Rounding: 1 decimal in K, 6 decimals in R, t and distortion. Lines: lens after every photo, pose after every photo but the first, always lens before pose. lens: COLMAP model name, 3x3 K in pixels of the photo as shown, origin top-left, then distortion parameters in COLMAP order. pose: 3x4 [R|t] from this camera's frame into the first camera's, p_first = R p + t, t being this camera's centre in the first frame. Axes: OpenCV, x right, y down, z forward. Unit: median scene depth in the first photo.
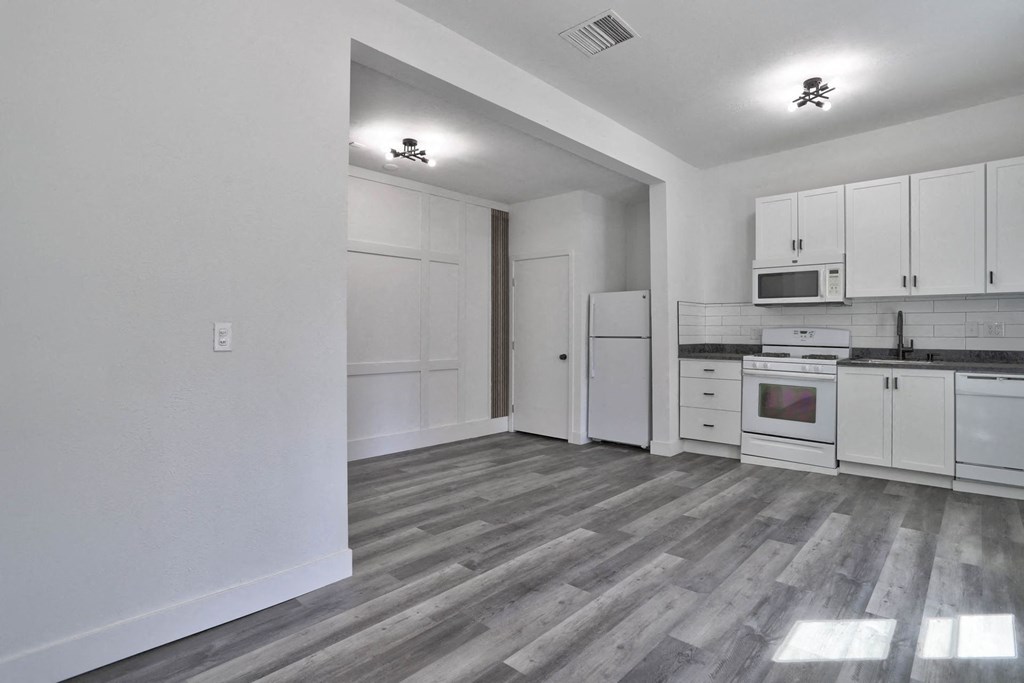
lens RADIAL K [[505.6, 0, 518.3], [0, 505.6, 332.8], [0, 0, 1]] dist [-0.057044, 0.012420]
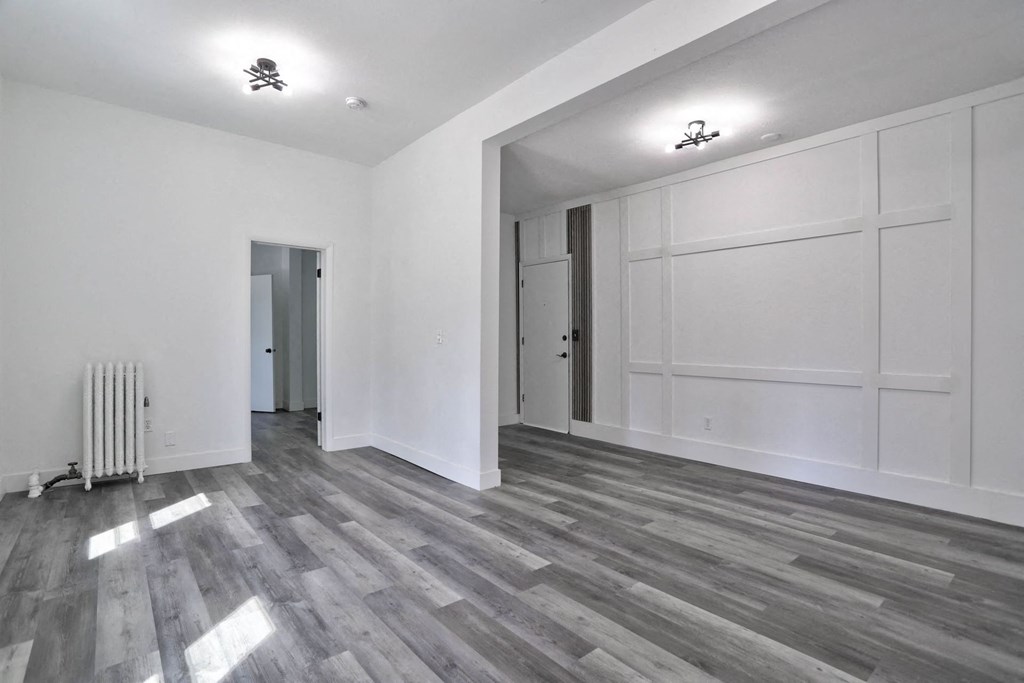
lens RADIAL K [[505.6, 0, 515.2], [0, 505.6, 338.3], [0, 0, 1]] dist [-0.057044, 0.012420]
pose [[-0.124371, 0.006045, -0.992217, 0.828593], [0.005484, 0.999970, 0.005404, 0.003154], [0.992221, -0.004769, -0.124401, 0.893711]]
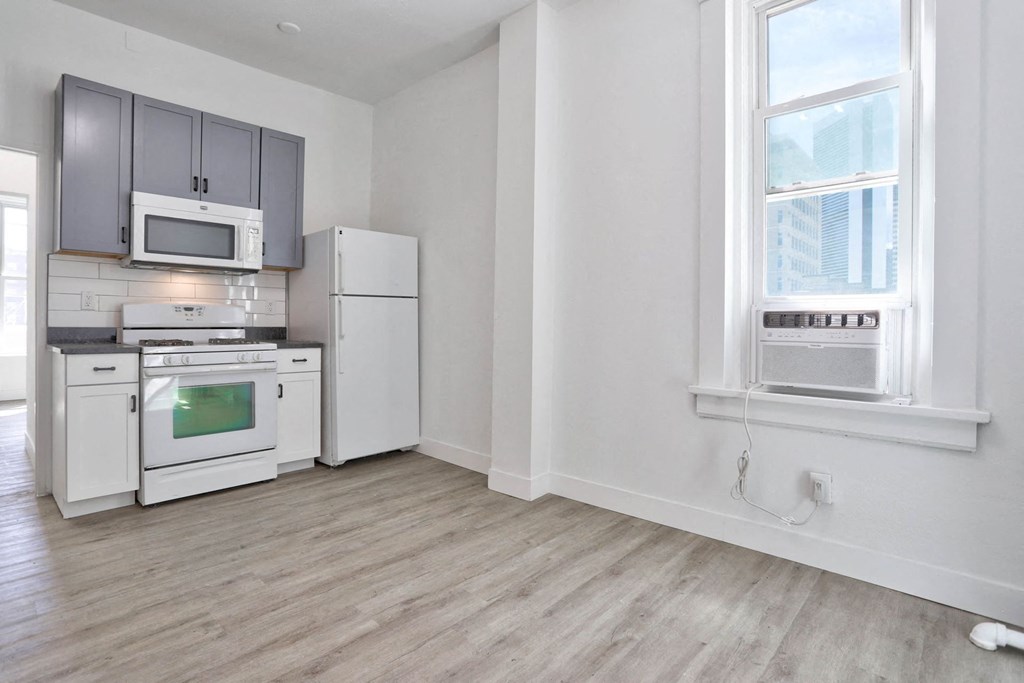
lens RADIAL K [[505.6, 0, 512.3], [0, 505.6, 334.3], [0, 0, 1]] dist [-0.057044, 0.012420]
pose [[0.000275, -0.030327, 0.999540, -0.186295], [0.000626, 0.999540, 0.030327, 0.019486], [-1.000000, 0.000617, 0.000294, 0.730327]]
